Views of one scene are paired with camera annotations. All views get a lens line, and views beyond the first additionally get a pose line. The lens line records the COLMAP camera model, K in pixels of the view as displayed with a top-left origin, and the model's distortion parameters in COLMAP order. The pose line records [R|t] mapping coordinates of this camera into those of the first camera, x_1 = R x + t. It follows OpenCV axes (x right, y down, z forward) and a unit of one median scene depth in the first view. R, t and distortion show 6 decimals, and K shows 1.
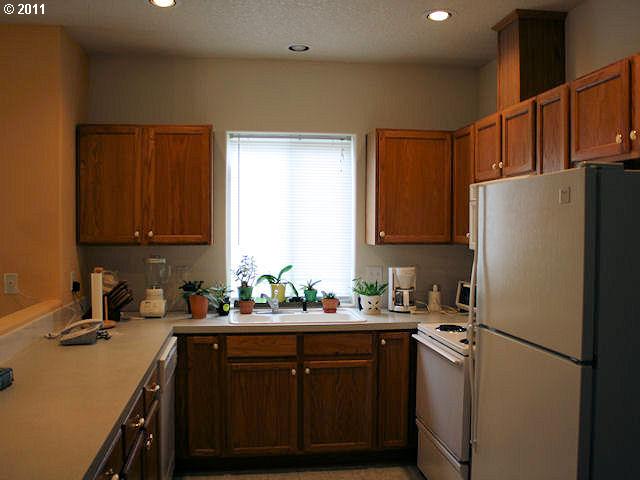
lens RADIAL K [[610.4, 0, 320.0], [0, 610.4, 240.0], [0, 0, 1]] dist [-0.154021, 0.165863]
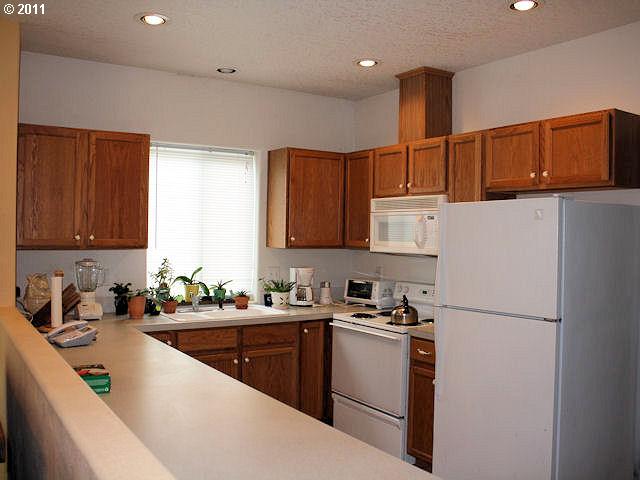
lens RADIAL K [[610.4, 0, 320.0], [0, 610.4, 240.0], [0, 0, 1]] dist [-0.154021, 0.165863]
pose [[0.903278, 0.004758, 0.429029, -0.353314], [-0.000727, 0.999954, -0.009560, 0.003502], [-0.429055, 0.008323, 0.903240, -0.071757]]
